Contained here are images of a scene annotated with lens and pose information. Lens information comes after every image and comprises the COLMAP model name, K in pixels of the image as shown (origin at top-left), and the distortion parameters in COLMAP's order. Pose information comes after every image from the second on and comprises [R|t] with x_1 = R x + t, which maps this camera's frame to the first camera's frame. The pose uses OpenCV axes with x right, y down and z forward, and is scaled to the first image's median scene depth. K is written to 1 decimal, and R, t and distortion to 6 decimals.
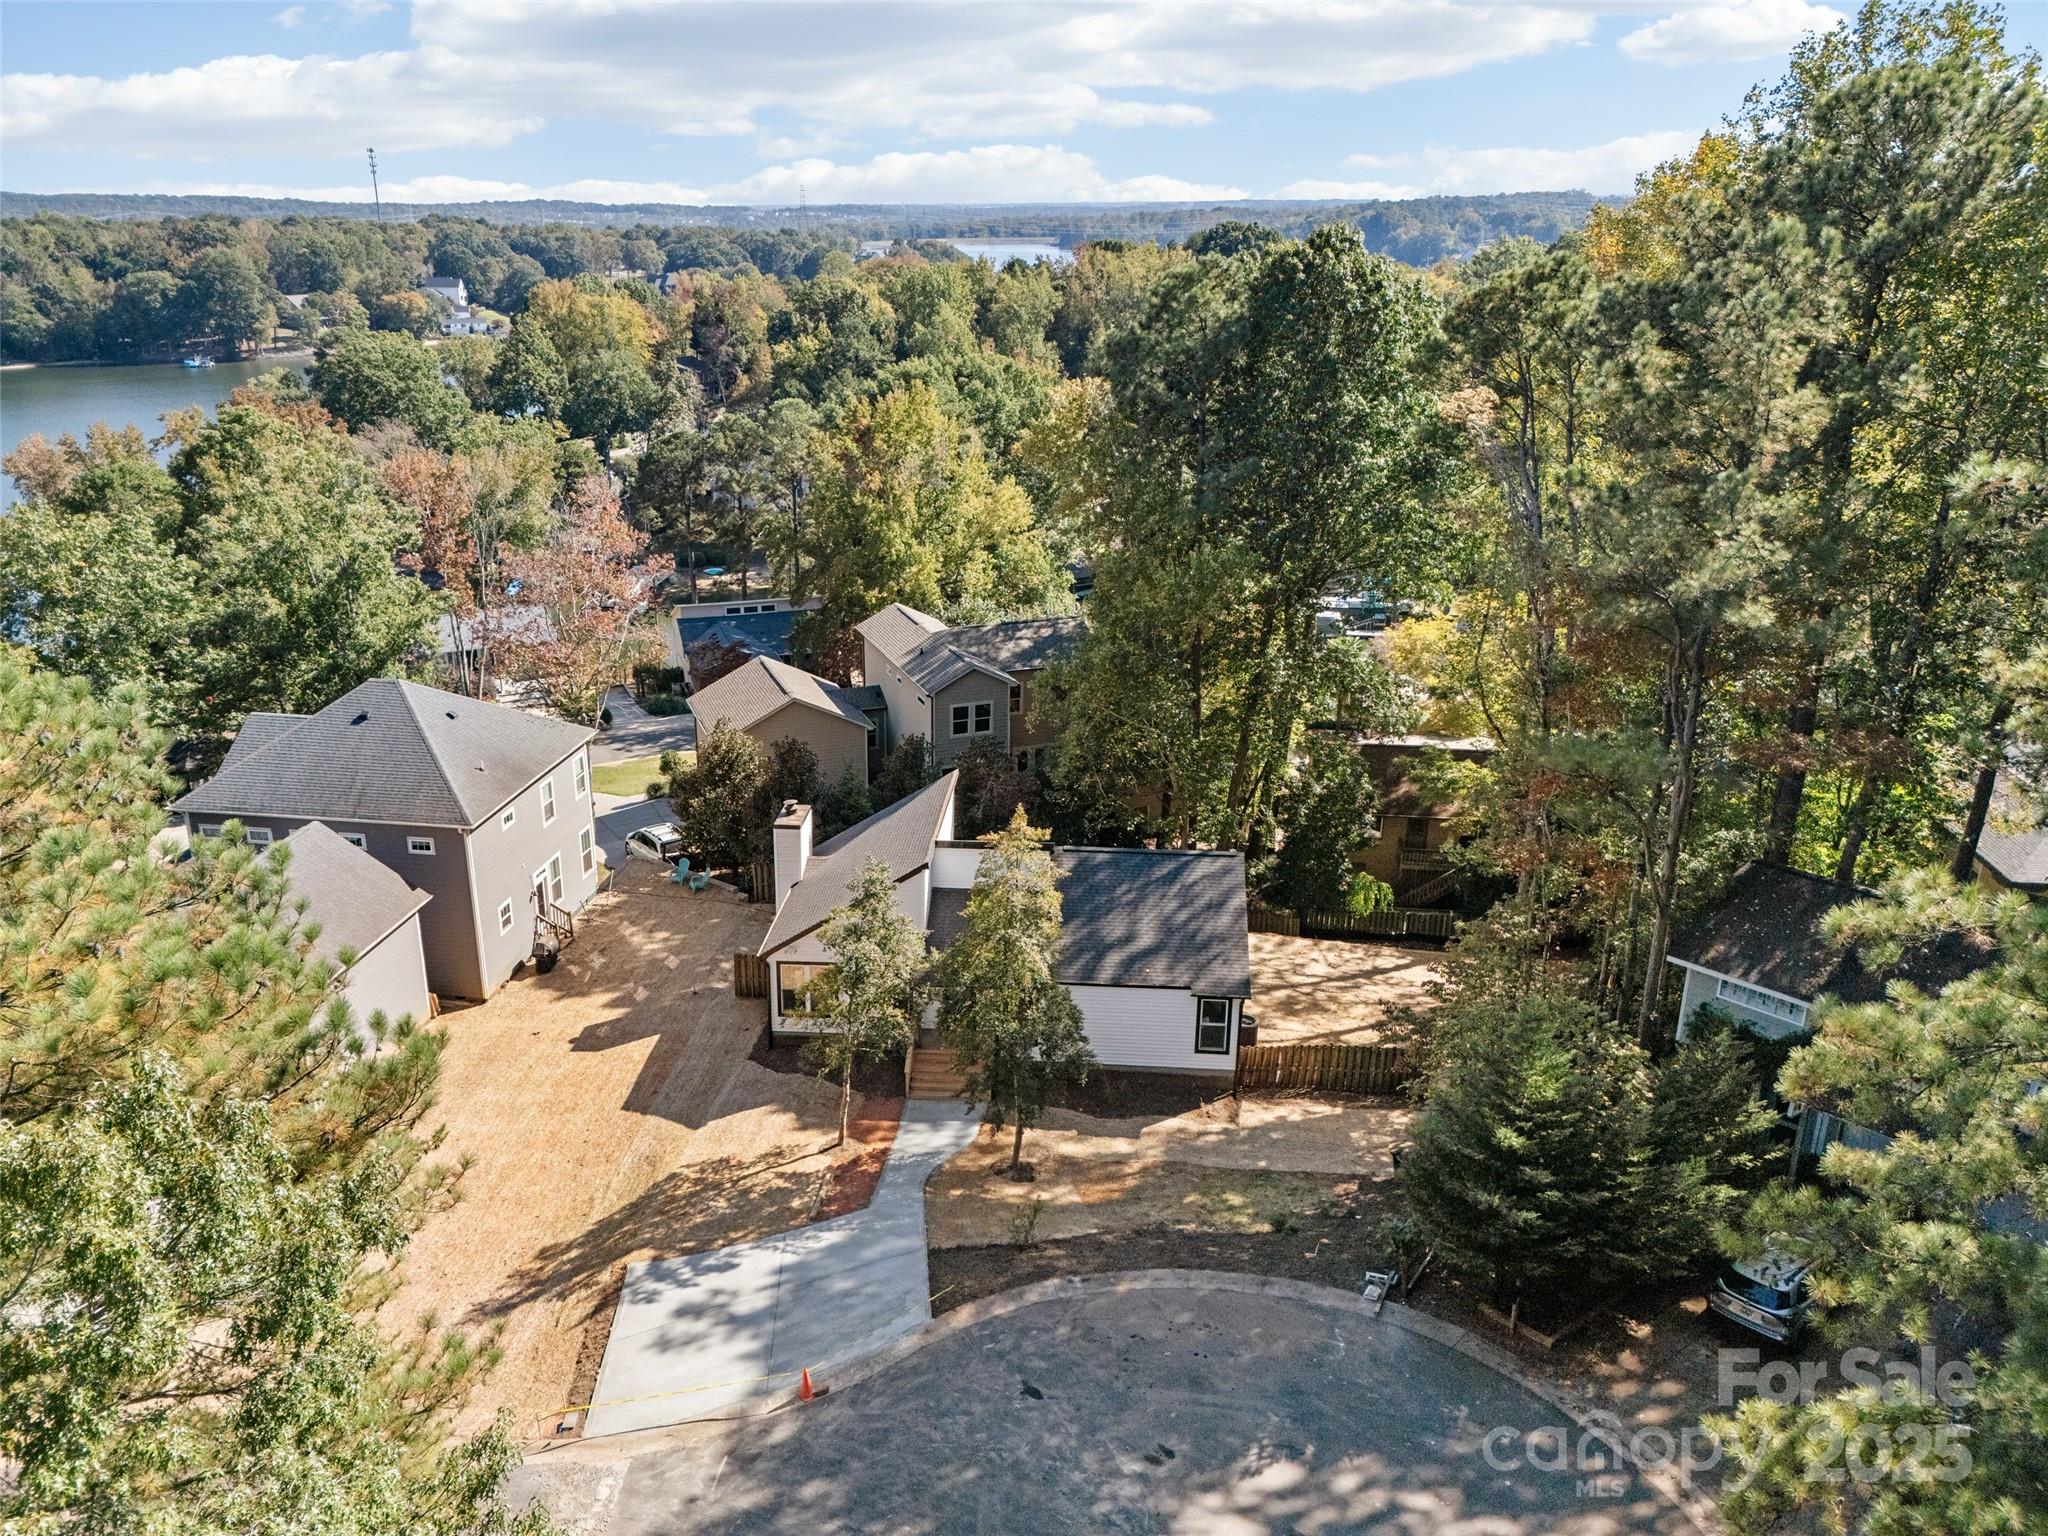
lens RADIAL K [[1515.6, 0, 1008.0], [0, 1515.6, 761.6], [0, 0, 1]] dist [0.021572, -0.009160]
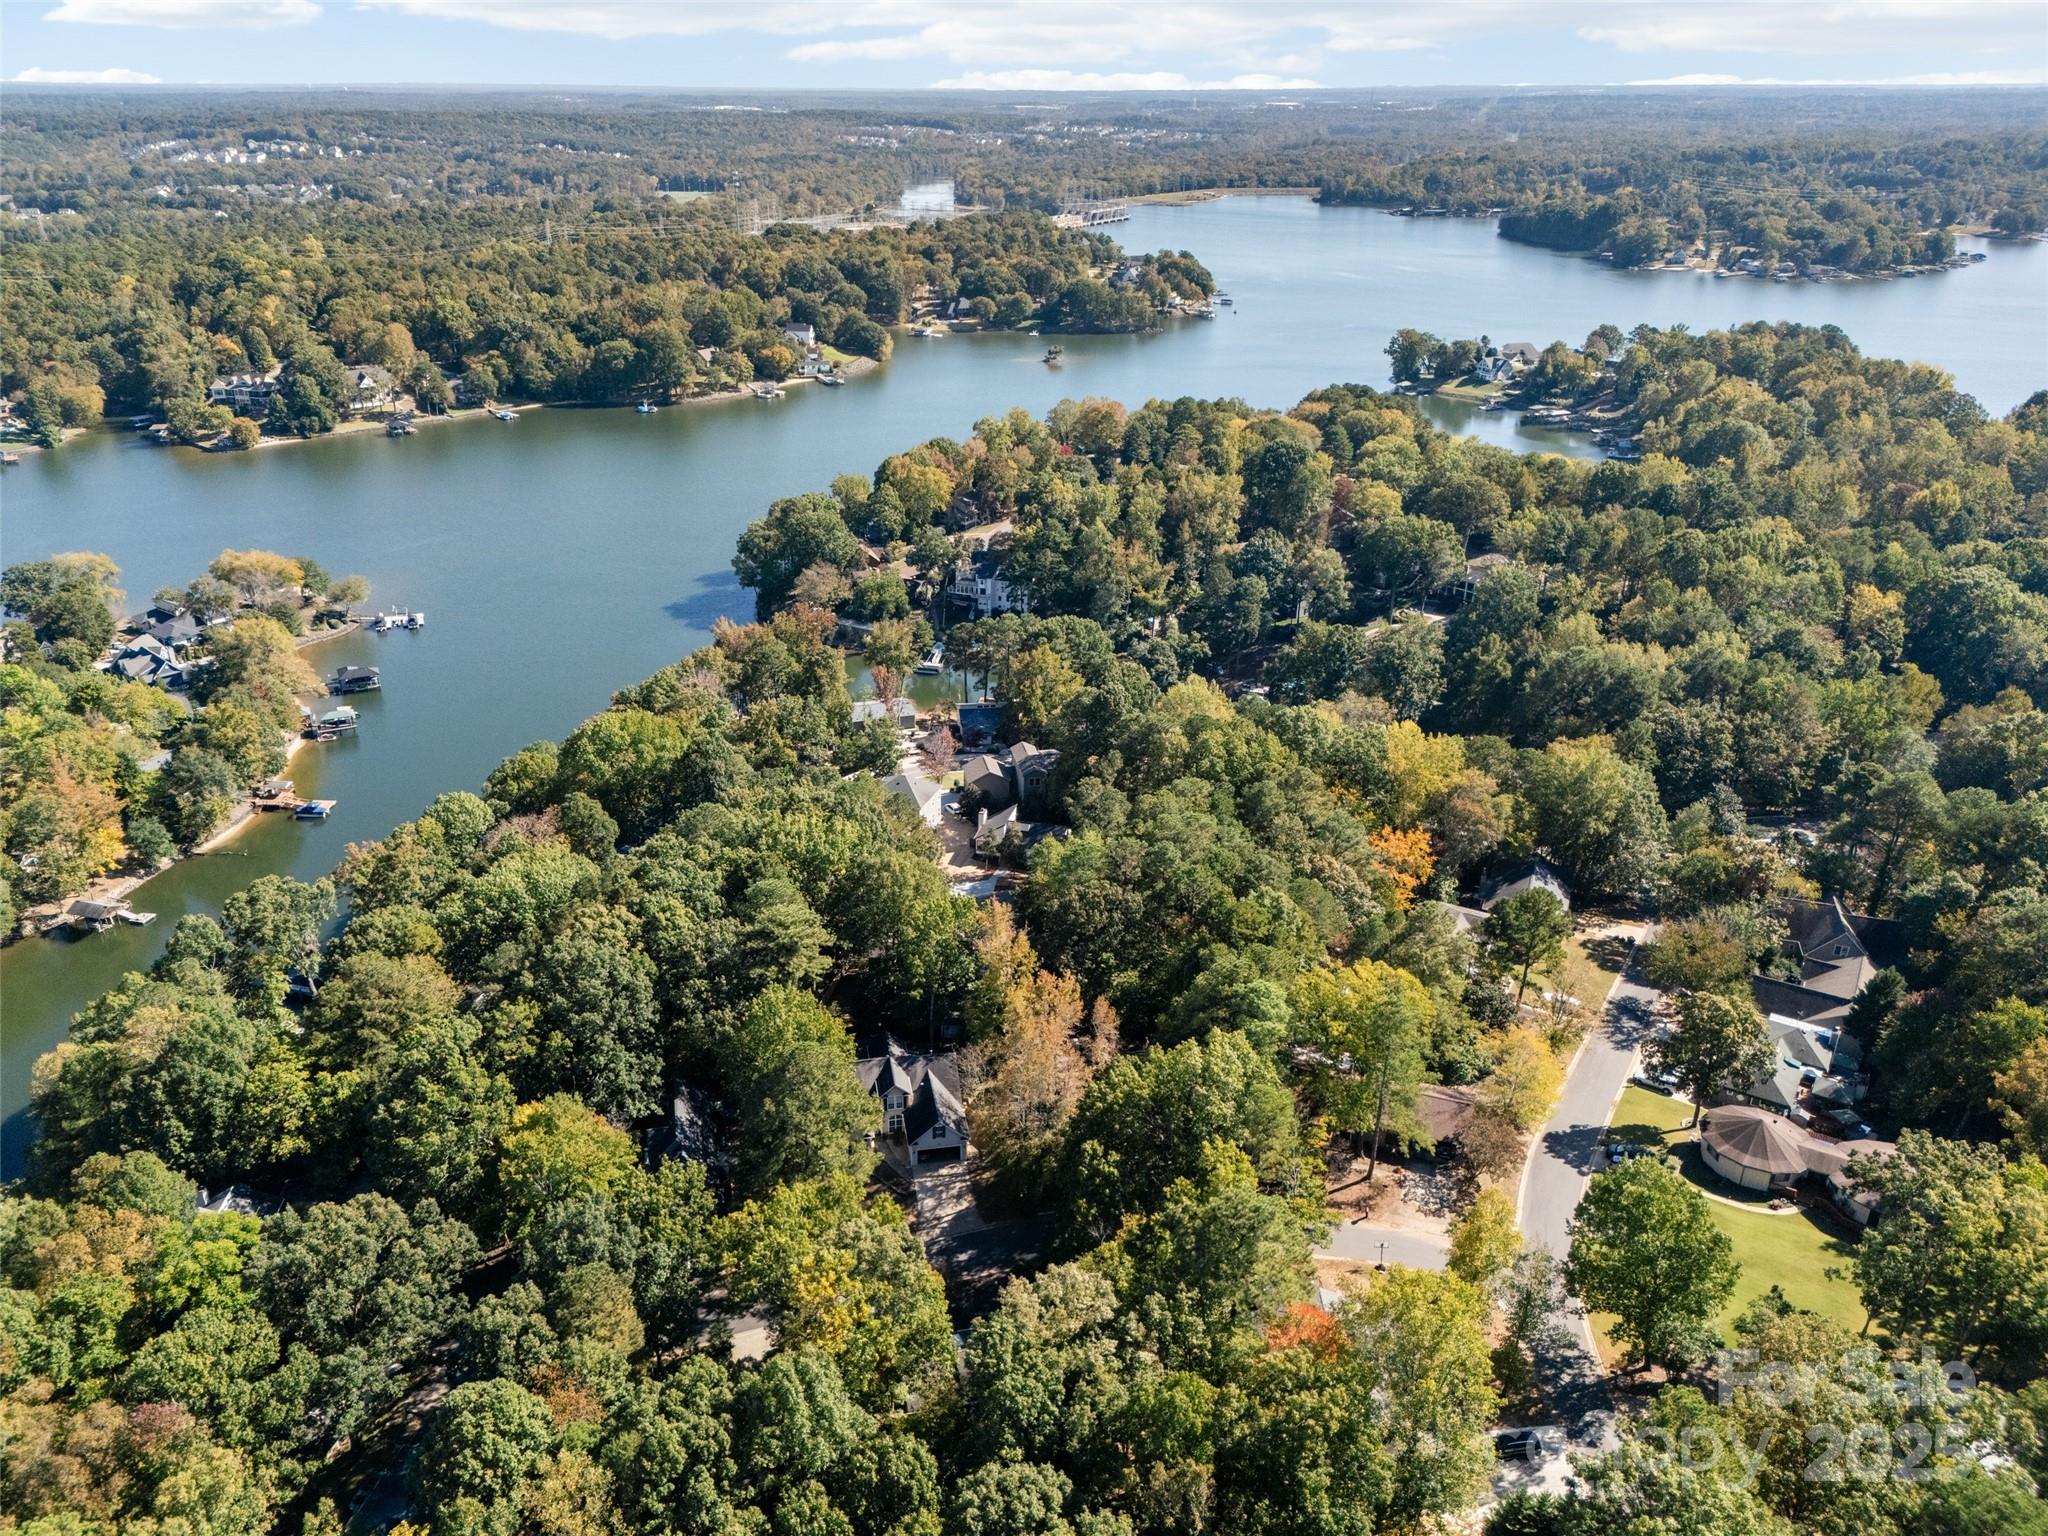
lens RADIAL K [[1491.8, 0, 1024.0], [0, 1491.8, 768.0], [0, 0, 1]] dist [0.066310, -0.072070]
pose [[0.985573, 0.073958, -0.152239, 0.717802], [-0.062401, 0.994892, 0.079347, -0.496374], [0.157330, -0.068703, 0.985153, -3.747775]]
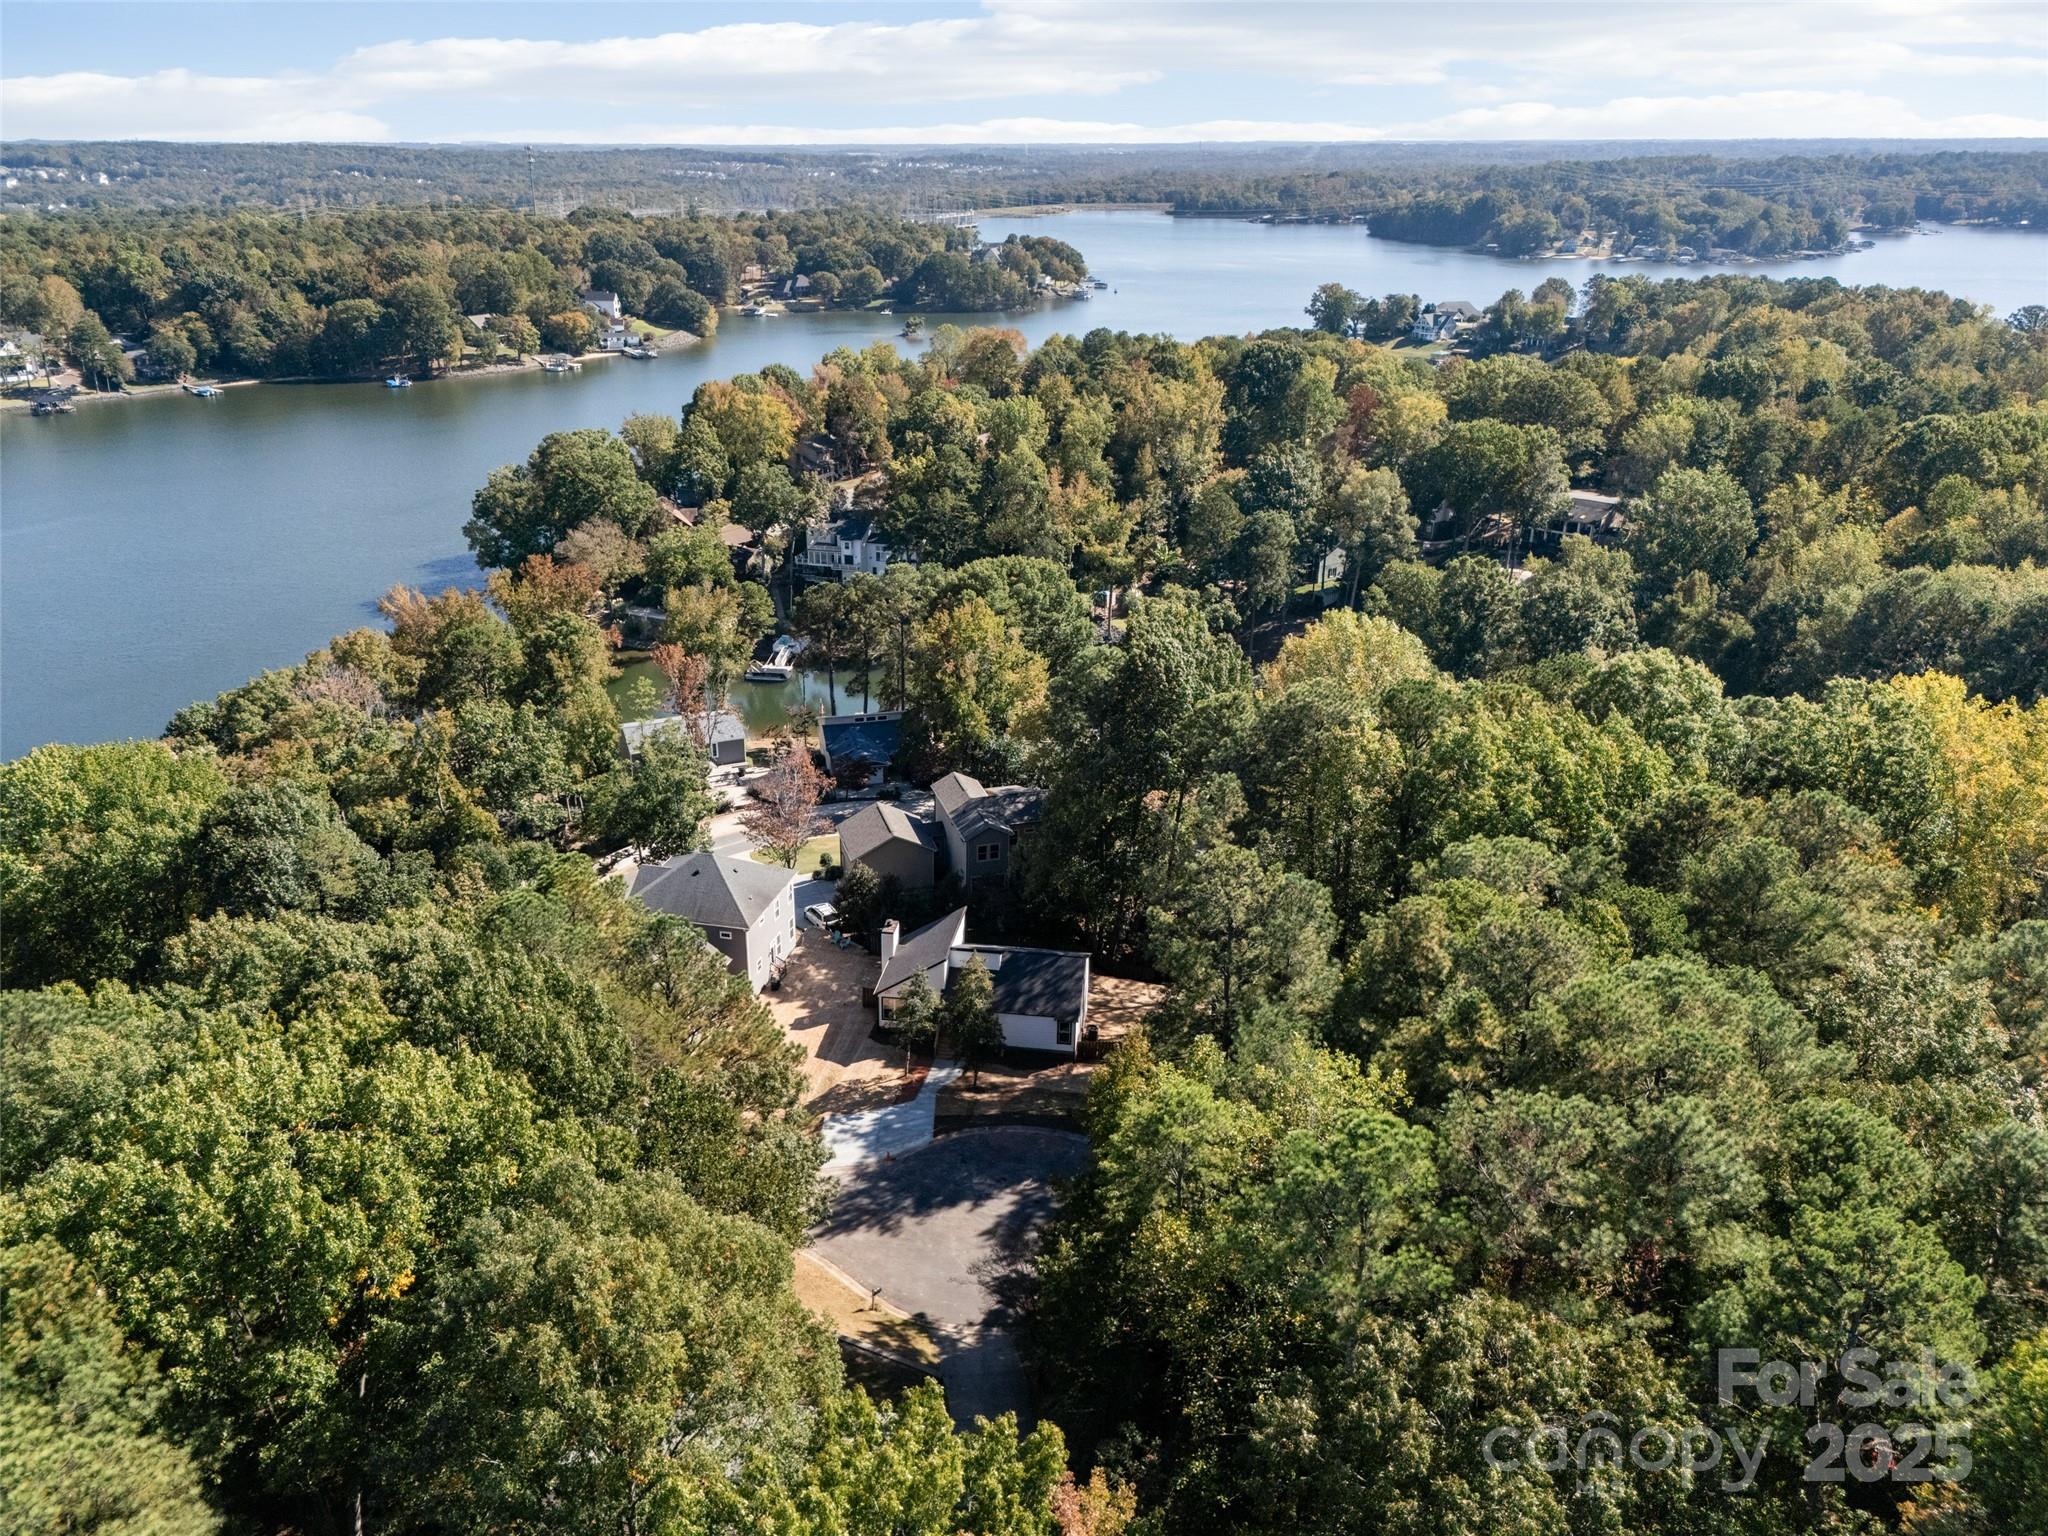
lens RADIAL K [[1491.8, 0, 1024.0], [0, 1491.8, 768.0], [0, 0, 1]] dist [0.066310, -0.072070]
pose [[0.997817, 0.029077, -0.059300, 0.173758], [-0.026550, 0.998723, 0.042978, -0.292336], [0.060474, -0.041309, 0.997315, -1.144935]]
